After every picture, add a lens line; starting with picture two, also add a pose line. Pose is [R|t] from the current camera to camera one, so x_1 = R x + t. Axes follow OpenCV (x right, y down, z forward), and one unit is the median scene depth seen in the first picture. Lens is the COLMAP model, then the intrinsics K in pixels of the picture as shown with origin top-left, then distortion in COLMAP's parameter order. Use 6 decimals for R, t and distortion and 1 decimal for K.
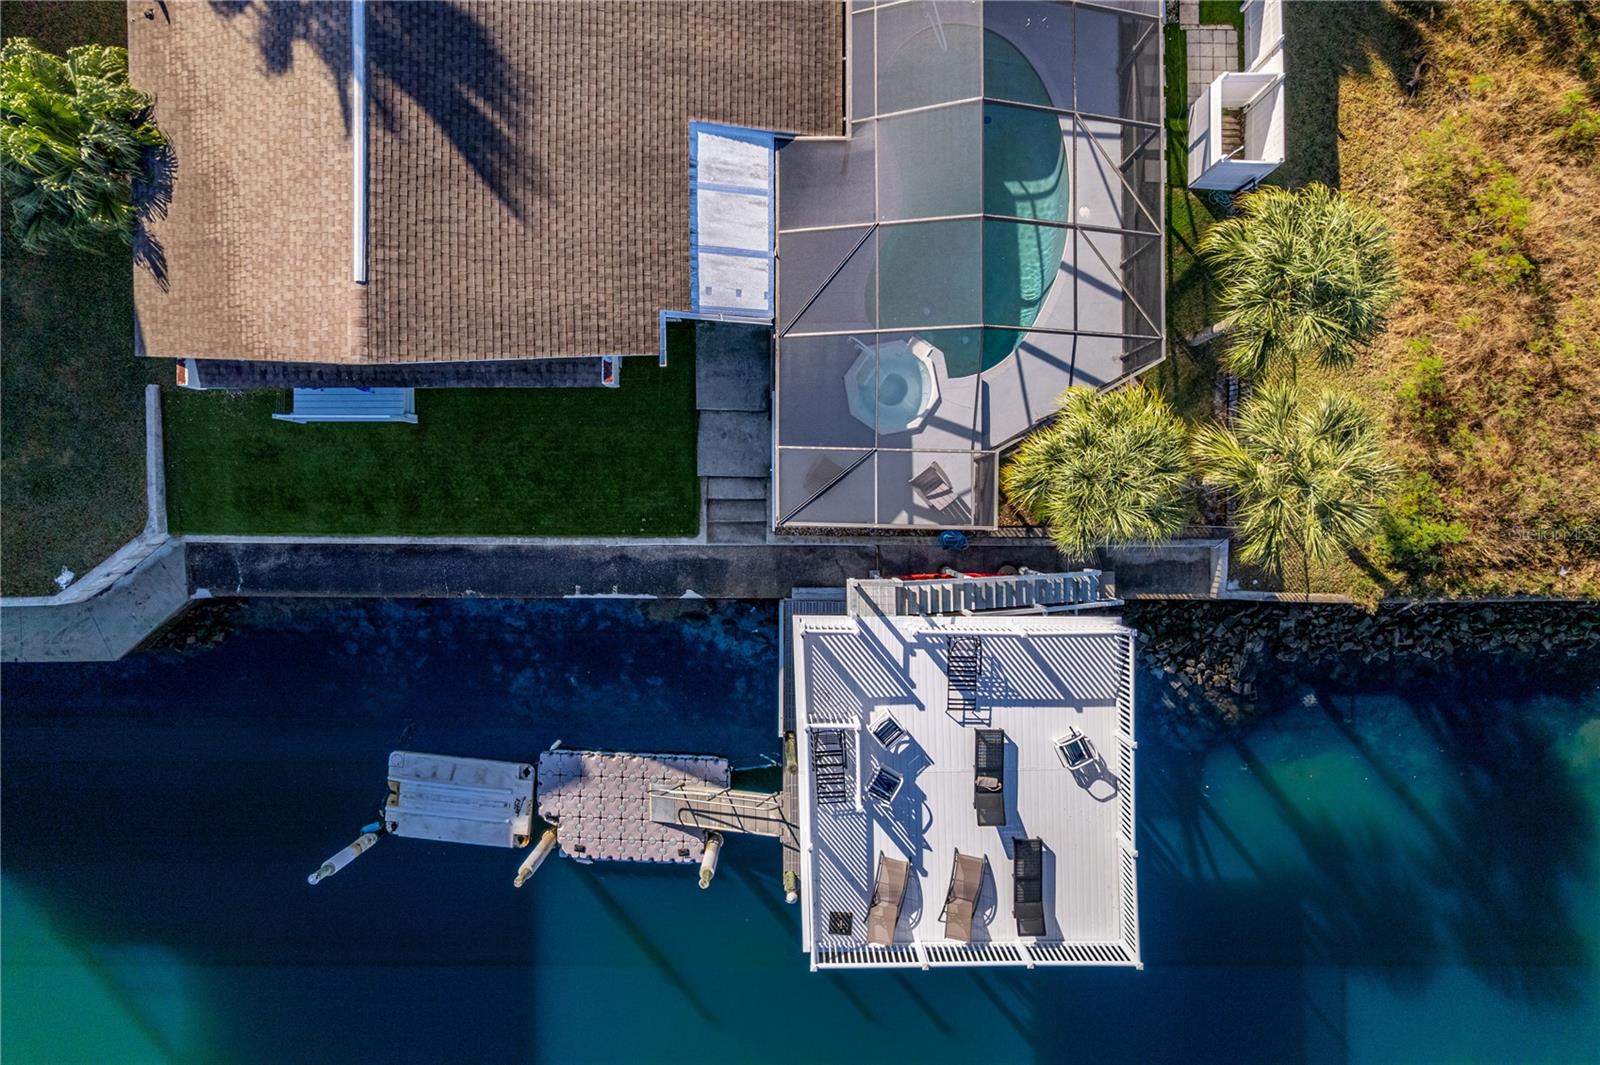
lens RADIAL K [[1023.7, 0, 796.5], [0, 1023.7, 528.2], [0, 0, 1]] dist [-0.071666, 0.062335]
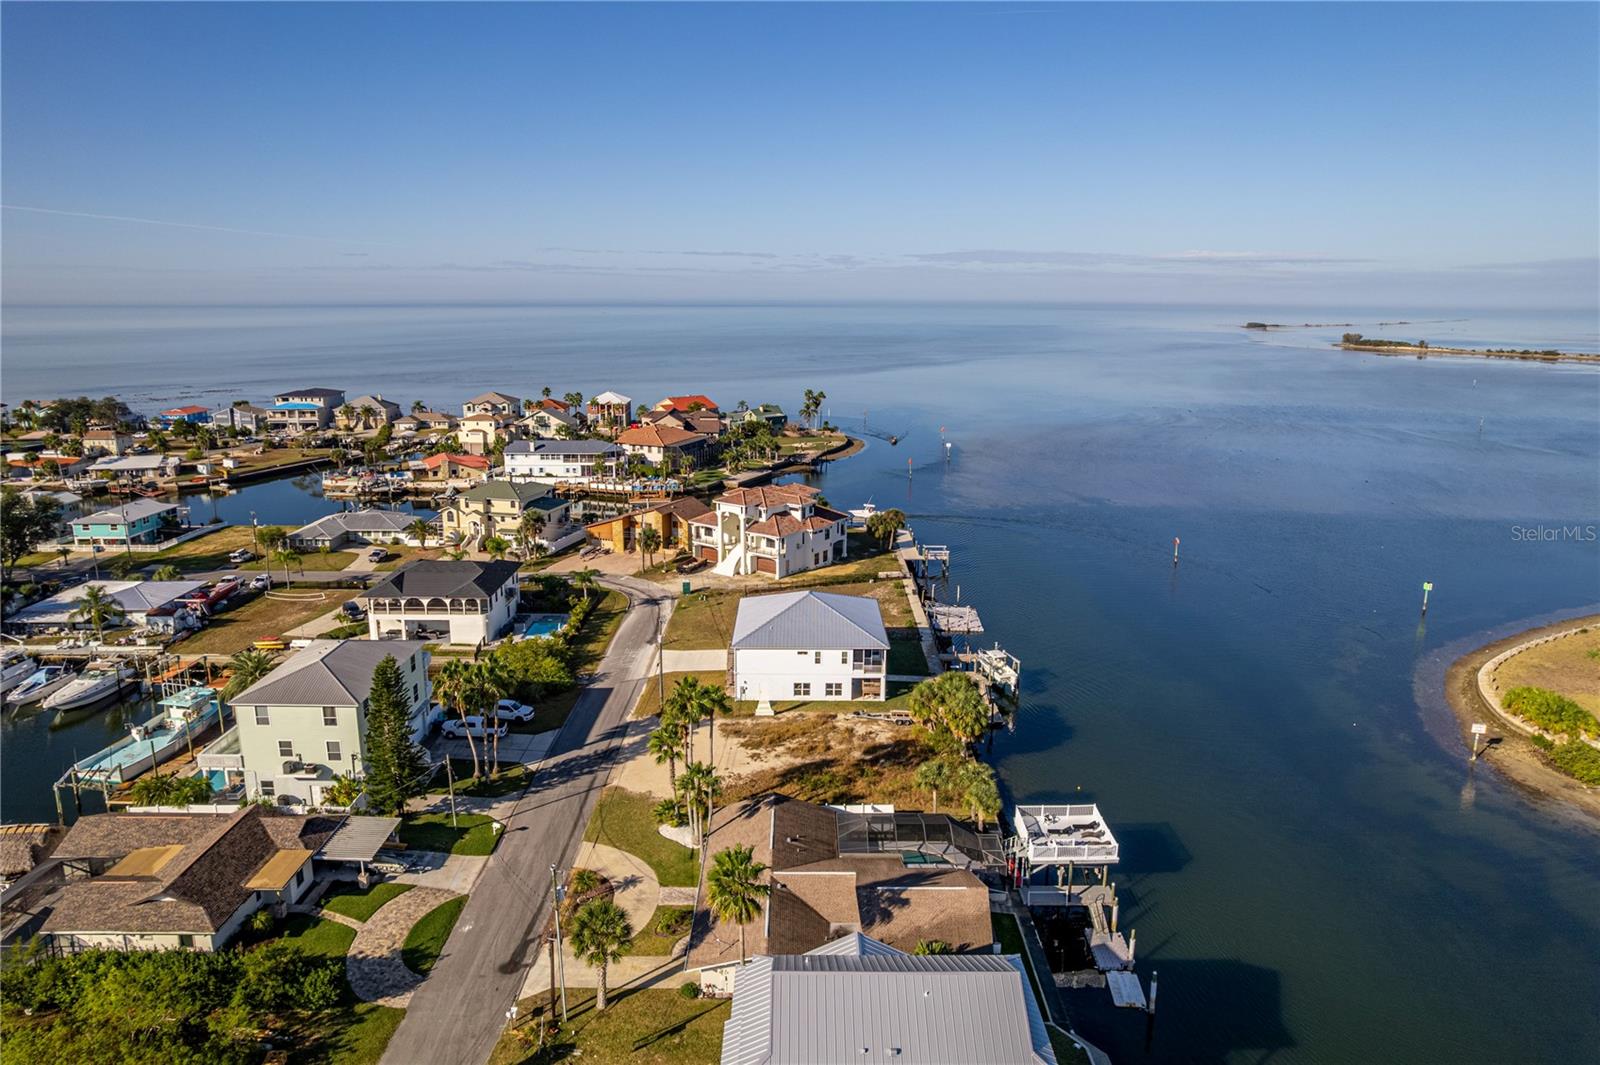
lens RADIAL K [[1023.7, 0, 796.5], [0, 1023.7, 528.2], [0, 0, 1]] dist [-0.071666, 0.062335]
pose [[0.003809, -0.223321, 0.974737, -3.005432], [0.999961, -0.006936, -0.005496, -0.666212], [0.007988, 0.974720, 0.223286, -0.923394]]
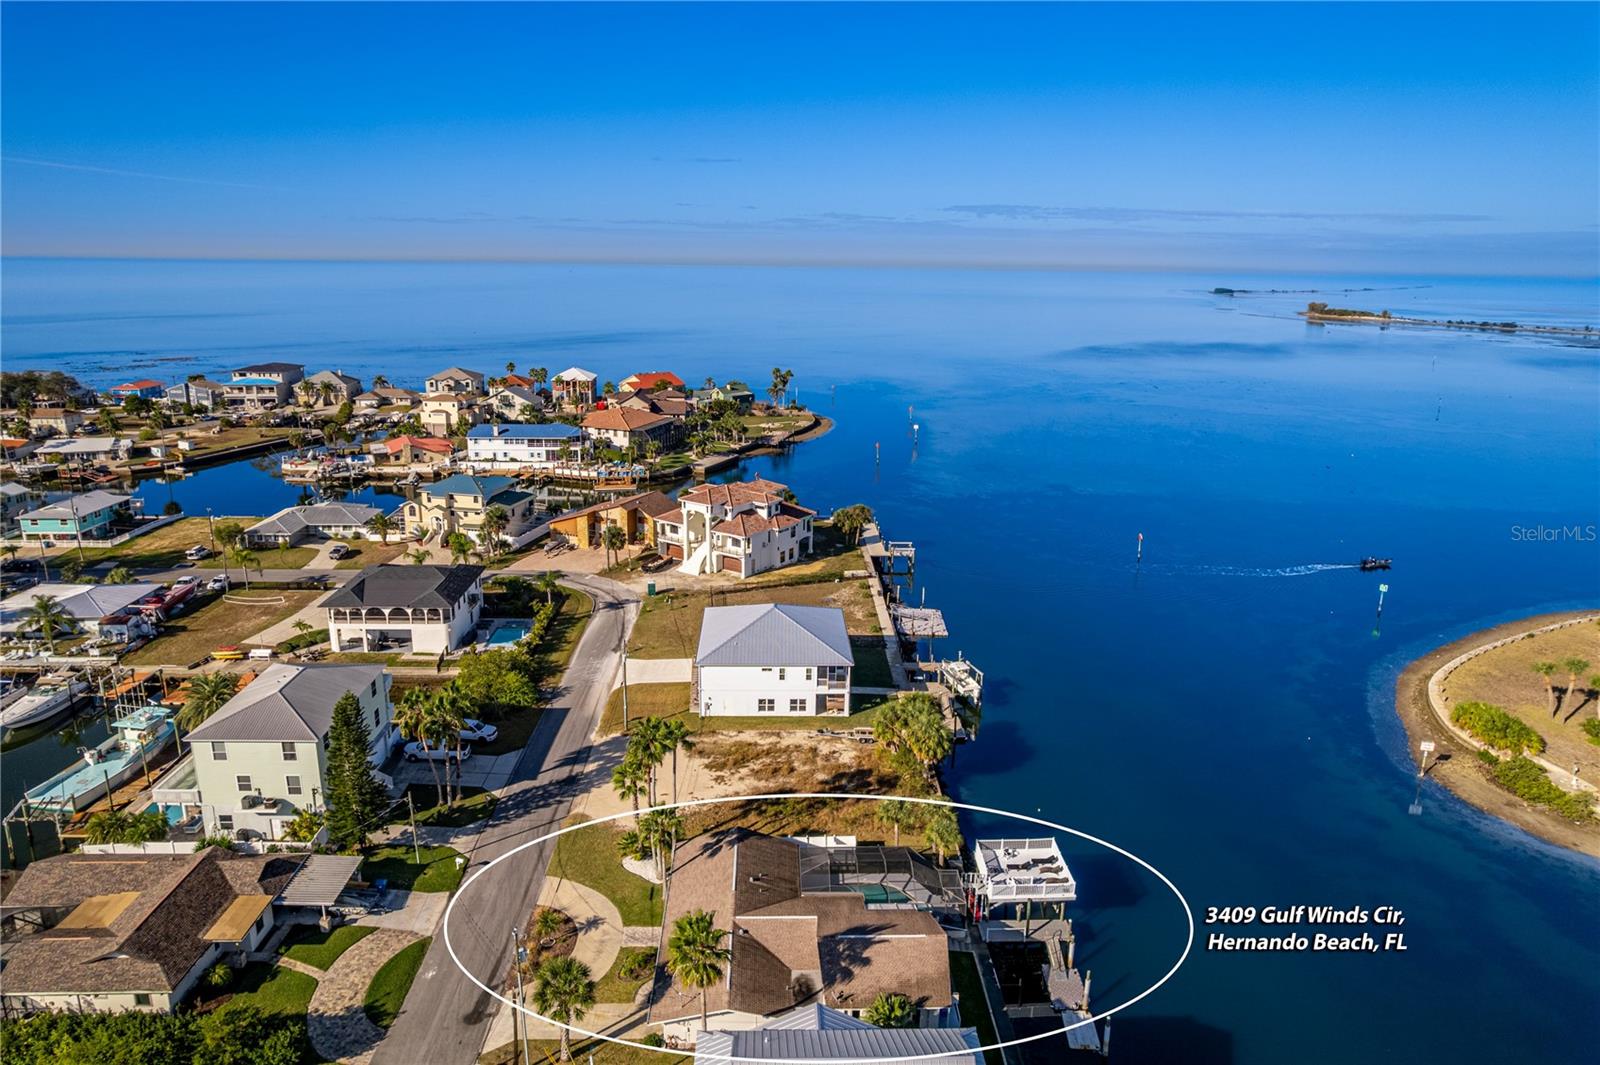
lens RADIAL K [[1023.7, 0, 796.5], [0, 1023.7, 528.2], [0, 0, 1]] dist [-0.071666, 0.062335]
pose [[-0.025539, -0.260850, 0.965041, -2.923462], [0.999672, -0.004916, 0.025127, -0.646120], [-0.001810, 0.965367, 0.260890, -1.184217]]
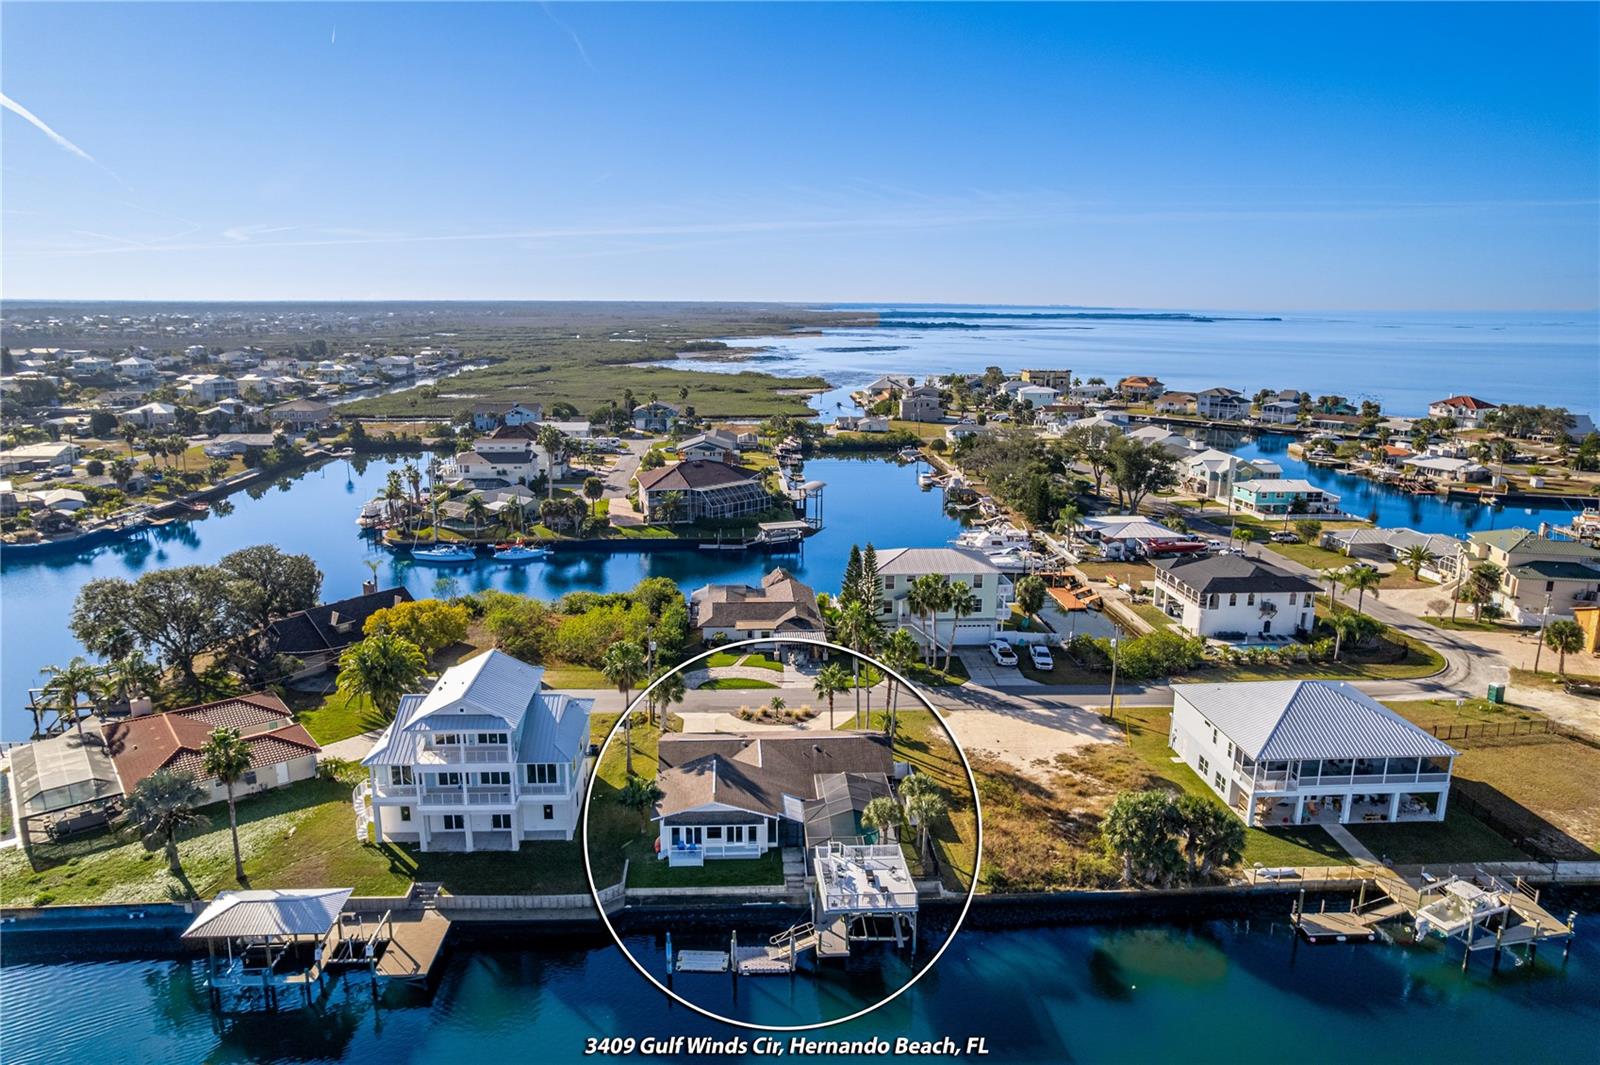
lens RADIAL K [[1023.7, 0, 796.5], [0, 1023.7, 528.2], [0, 0, 1]] dist [-0.071666, 0.062335]
pose [[0.998242, -0.011451, 0.058153, -0.243707], [0.059264, 0.205677, -0.976824, 3.133631], [-0.000775, 0.978553, 0.205994, -0.875259]]
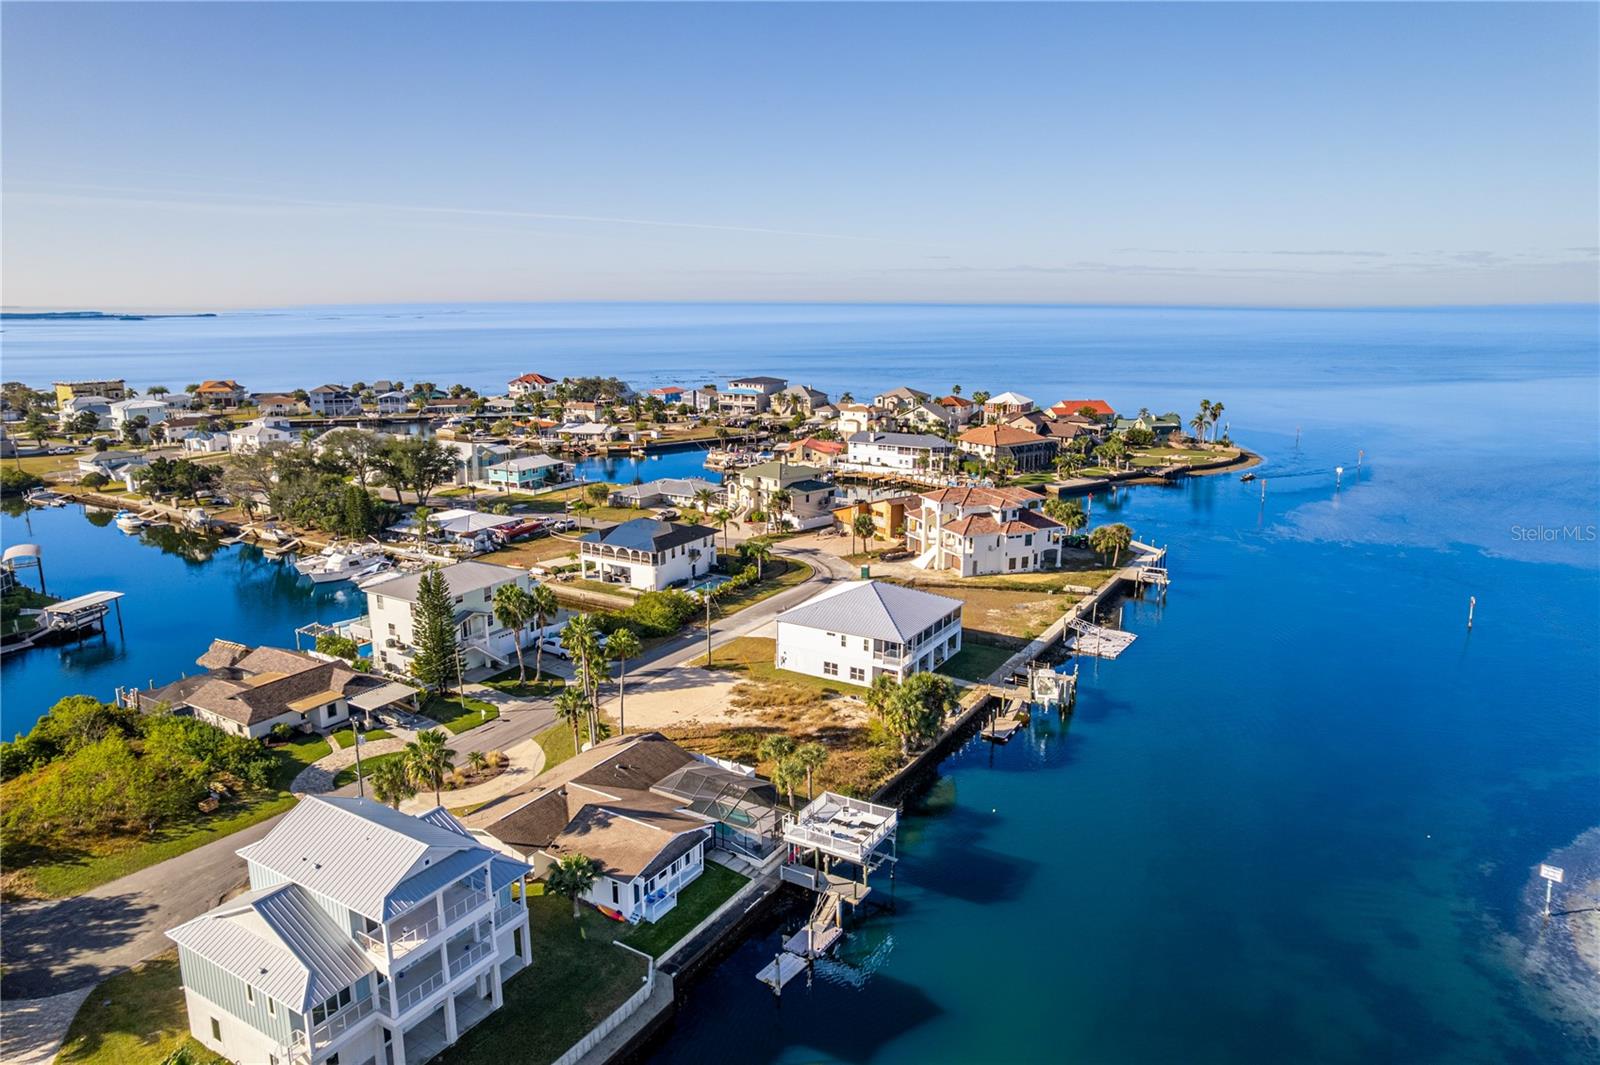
lens RADIAL K [[1023.7, 0, 796.5], [0, 1023.7, 528.2], [0, 0, 1]] dist [-0.071666, 0.062335]
pose [[0.513934, -0.191686, 0.836139, -2.706510], [0.857757, 0.102134, -0.503807, 1.771719], [0.011175, 0.976128, 0.216910, -0.907022]]
